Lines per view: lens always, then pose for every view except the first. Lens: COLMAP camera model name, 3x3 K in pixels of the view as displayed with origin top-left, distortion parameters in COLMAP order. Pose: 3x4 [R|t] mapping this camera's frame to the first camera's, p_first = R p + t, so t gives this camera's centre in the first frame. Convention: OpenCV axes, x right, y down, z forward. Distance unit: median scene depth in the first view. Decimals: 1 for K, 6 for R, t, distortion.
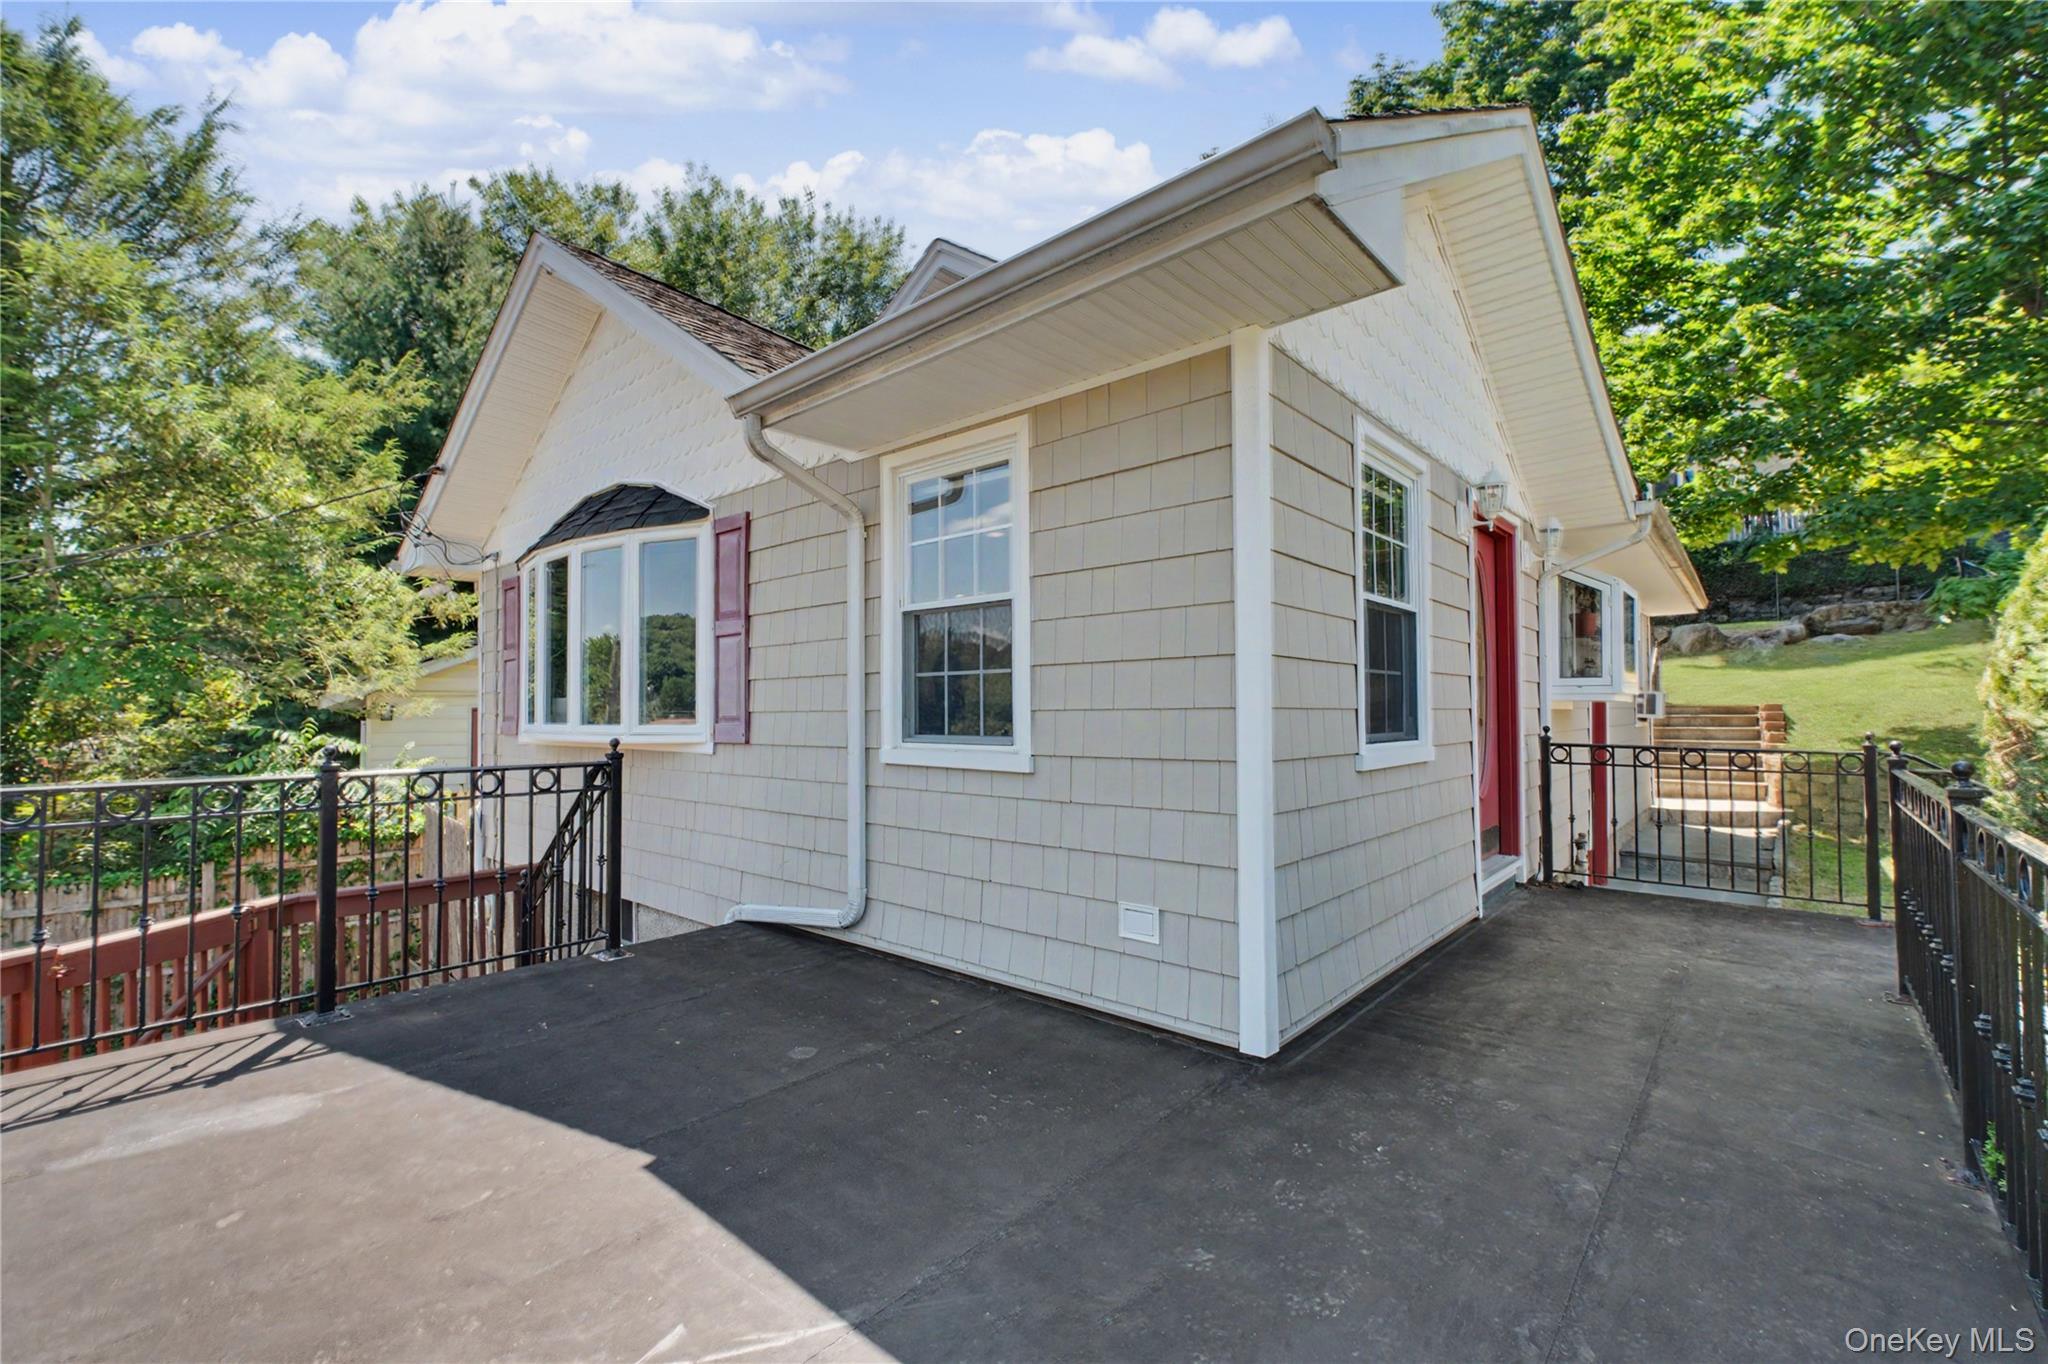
lens RADIAL K [[873.0, 0, 1024.9], [0, 873.0, 692.0], [0, 0, 1]] dist [-0.001890, -0.000616]
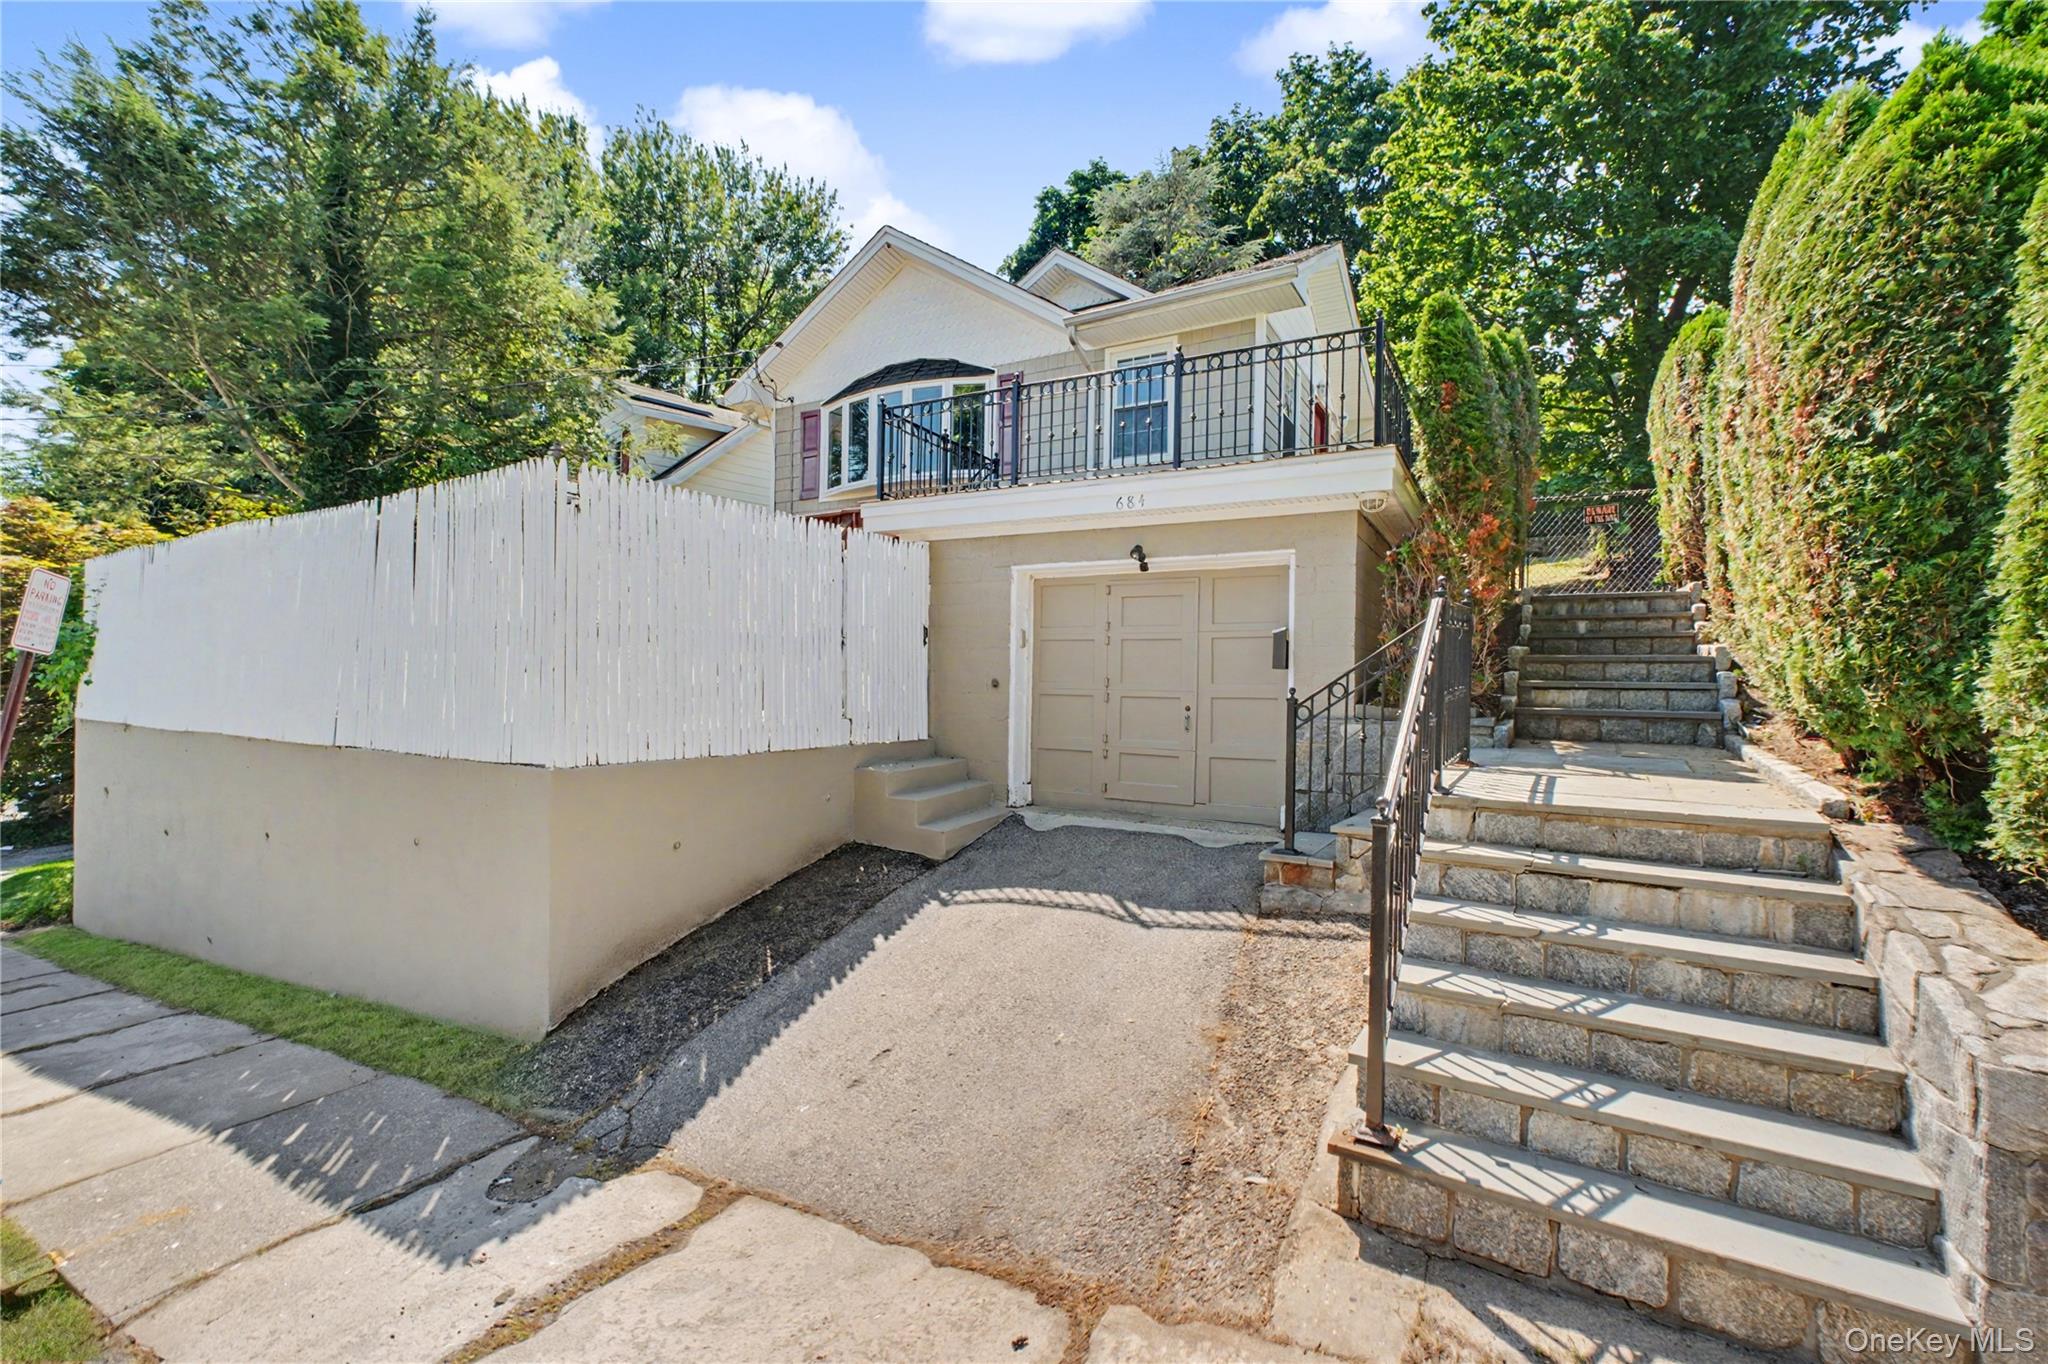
lens RADIAL K [[873.0, 0, 1036.4], [0, 873.0, 678.0], [0, 0, 1]] dist [-0.001890, -0.000616]
pose [[0.979425, 0.023007, 0.200495, -0.295803], [-0.026277, 0.999561, 0.013664, 0.230900], [-0.200092, -0.018651, 0.979600, -0.513243]]
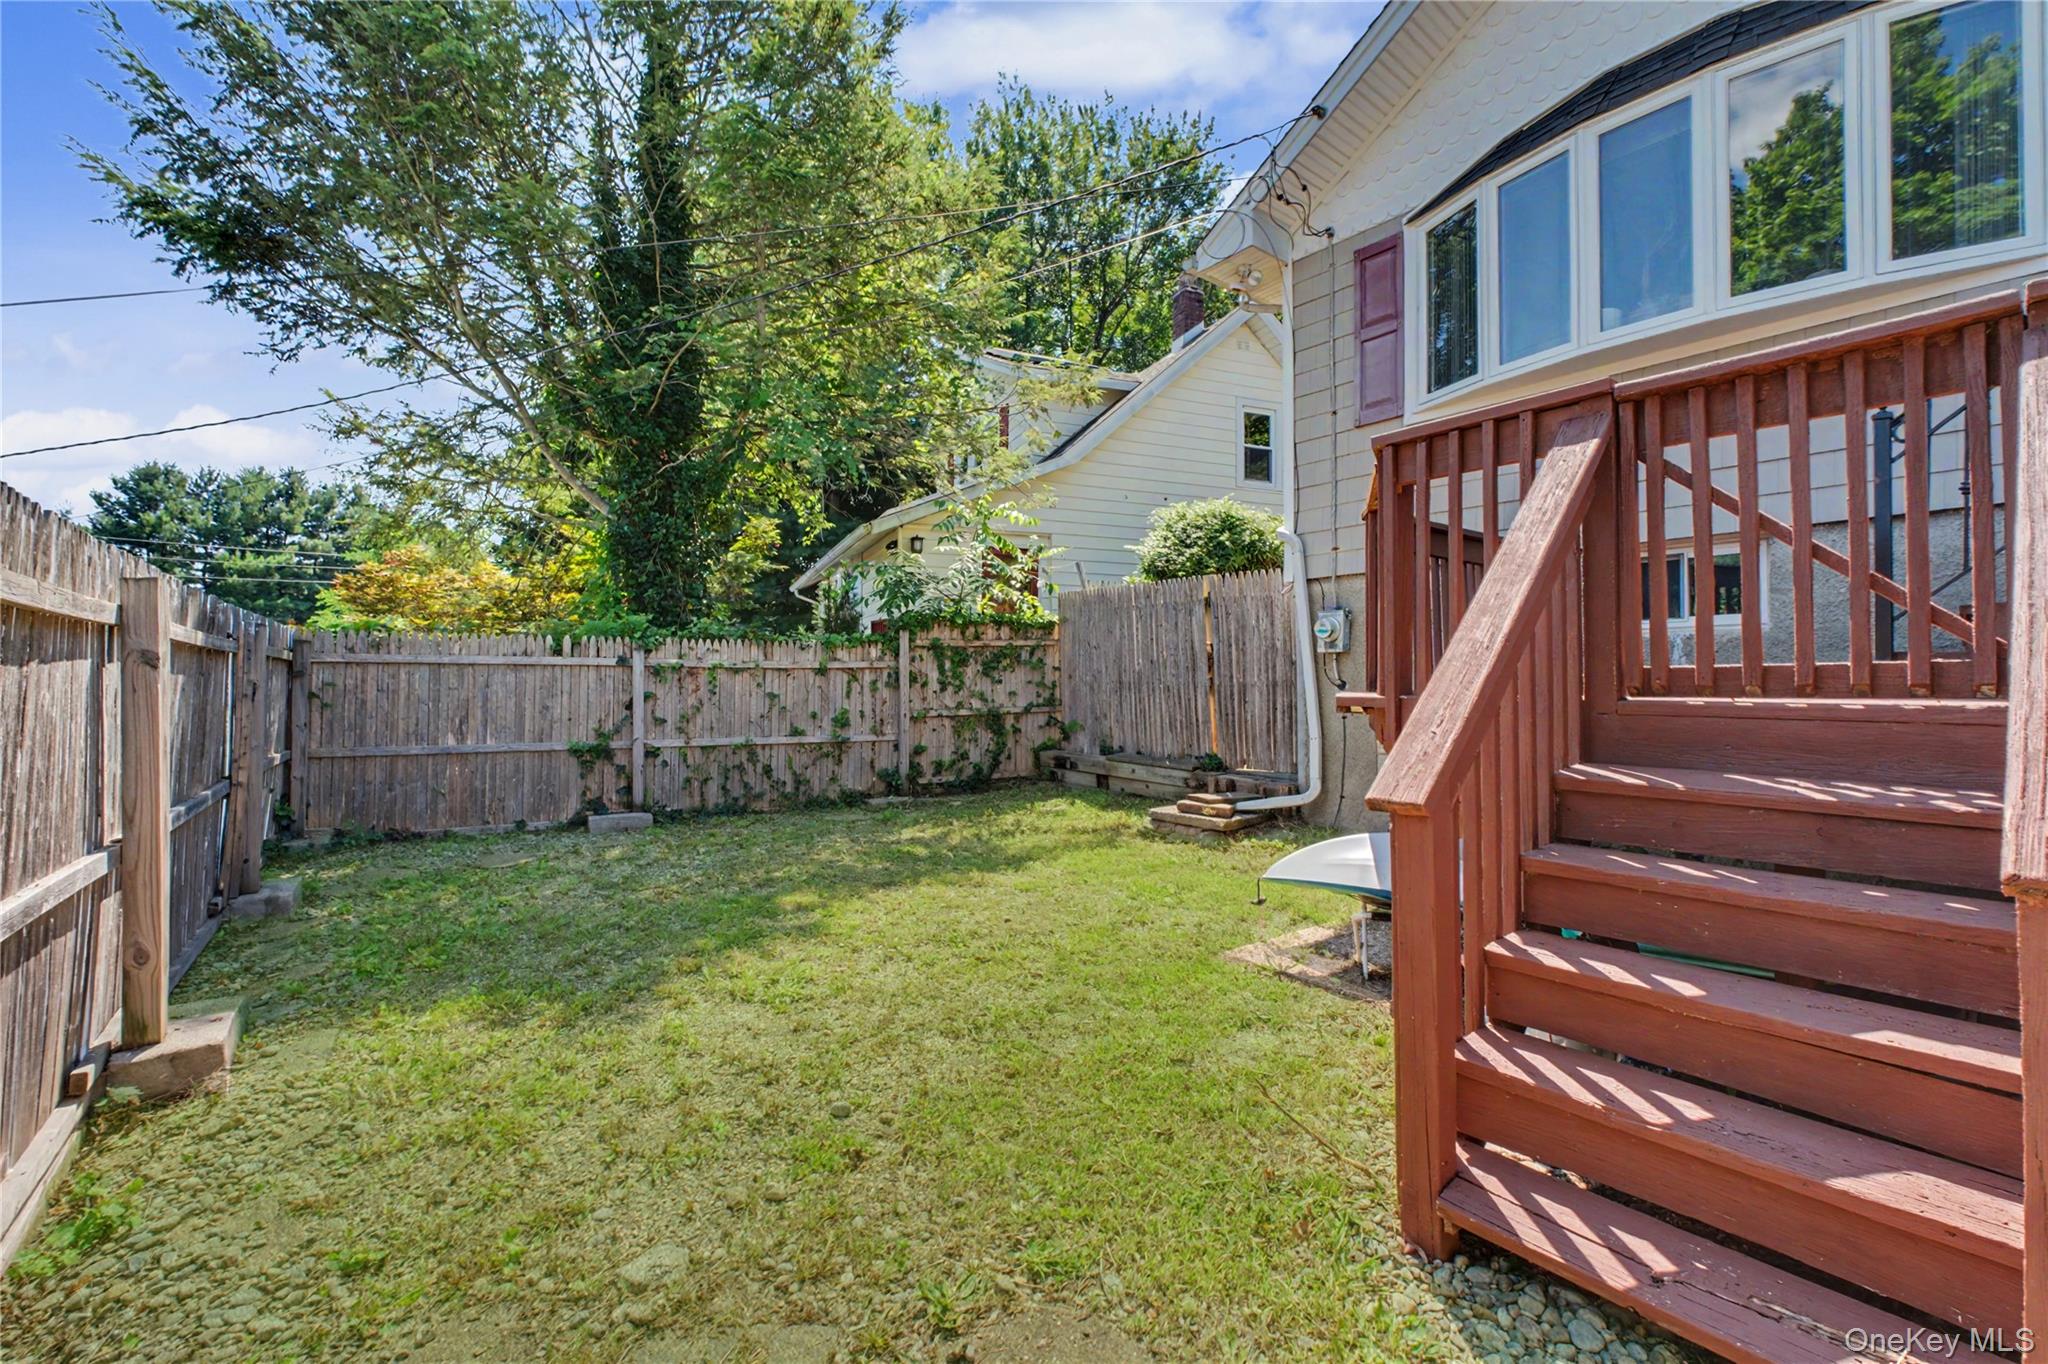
lens RADIAL K [[873.0, 0, 1021.2], [0, 873.0, 678.5], [0, 0, 1]] dist [-0.001890, -0.000616]
pose [[0.979665, 0.004005, -0.200600, -0.463595], [0.000558, 0.999743, 0.022684, 0.173995], [0.200639, -0.022335, 0.979411, 0.039660]]
